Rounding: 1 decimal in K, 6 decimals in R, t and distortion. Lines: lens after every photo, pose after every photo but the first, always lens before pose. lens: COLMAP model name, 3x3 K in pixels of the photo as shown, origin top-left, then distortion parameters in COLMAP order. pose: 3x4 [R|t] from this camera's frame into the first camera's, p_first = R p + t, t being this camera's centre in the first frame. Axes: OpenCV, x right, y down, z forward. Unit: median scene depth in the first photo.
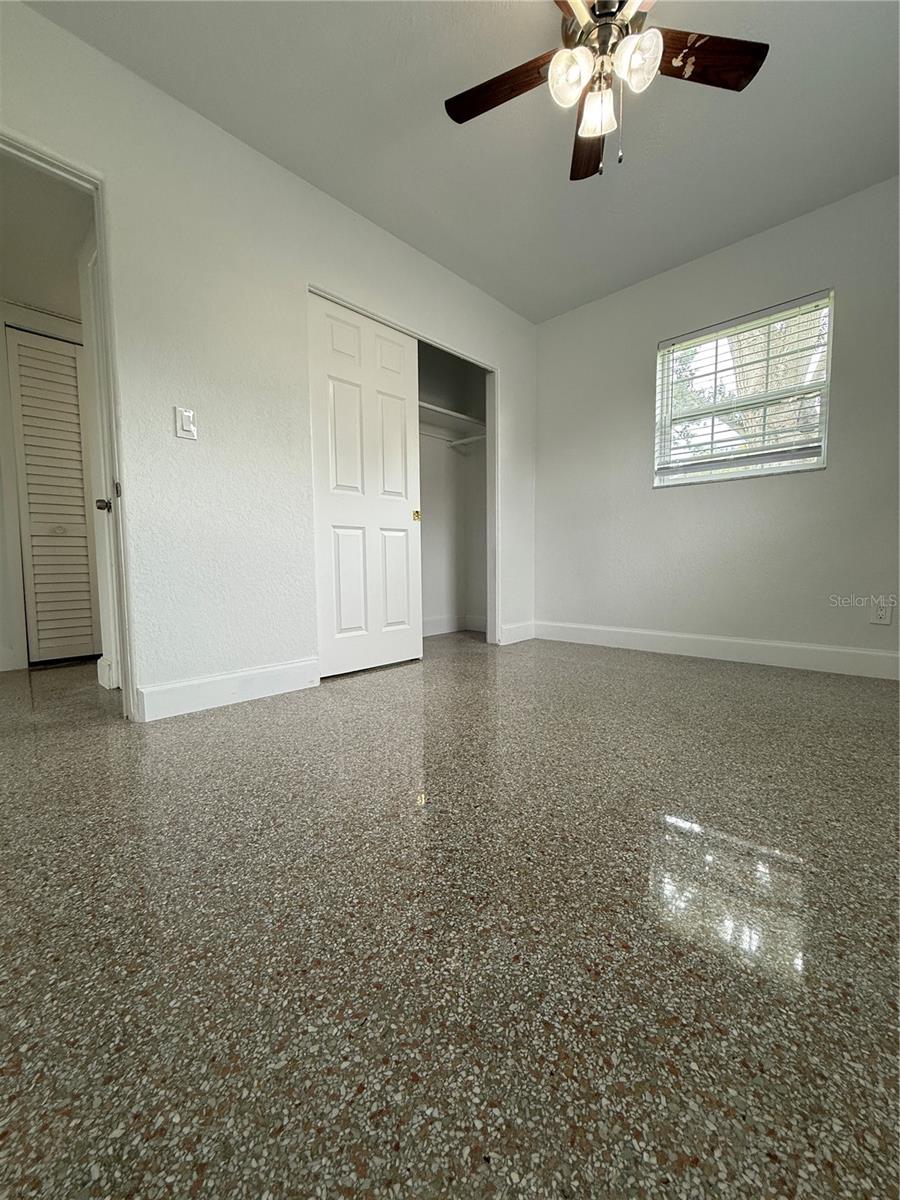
lens RADIAL K [[478.7, 0, 450.0], [0, 478.7, 600.0], [0, 0, 1]] dist [-0.000072, 0.000076]
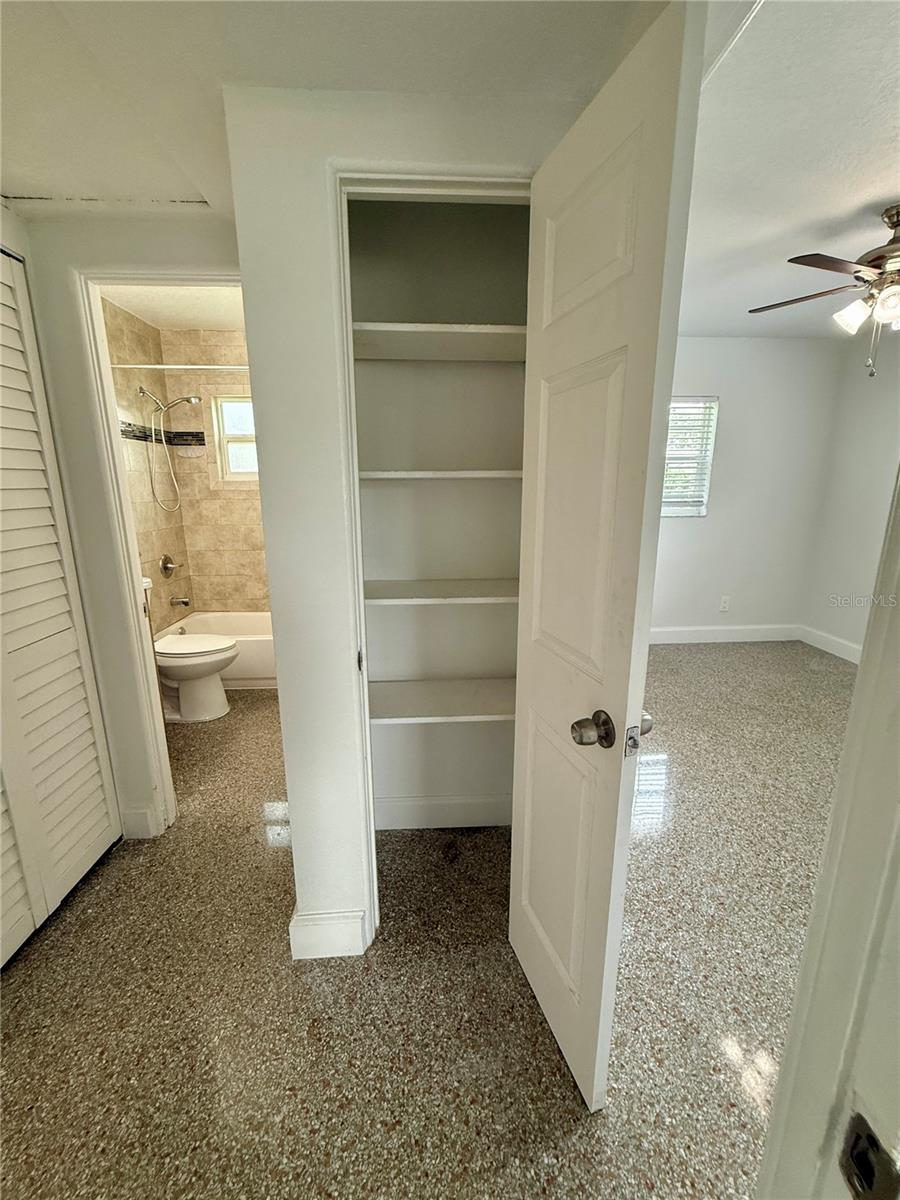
lens RADIAL K [[491.0, 0, 450.0], [0, 491.0, 600.0], [0, 0, 1]] dist [0.000509, 0.000117]
pose [[0.677209, -0.158398, 0.718538, -1.263574], [0.053268, 0.984545, 0.166834, -0.422531], [-0.733860, -0.074707, 0.675181, 0.688484]]
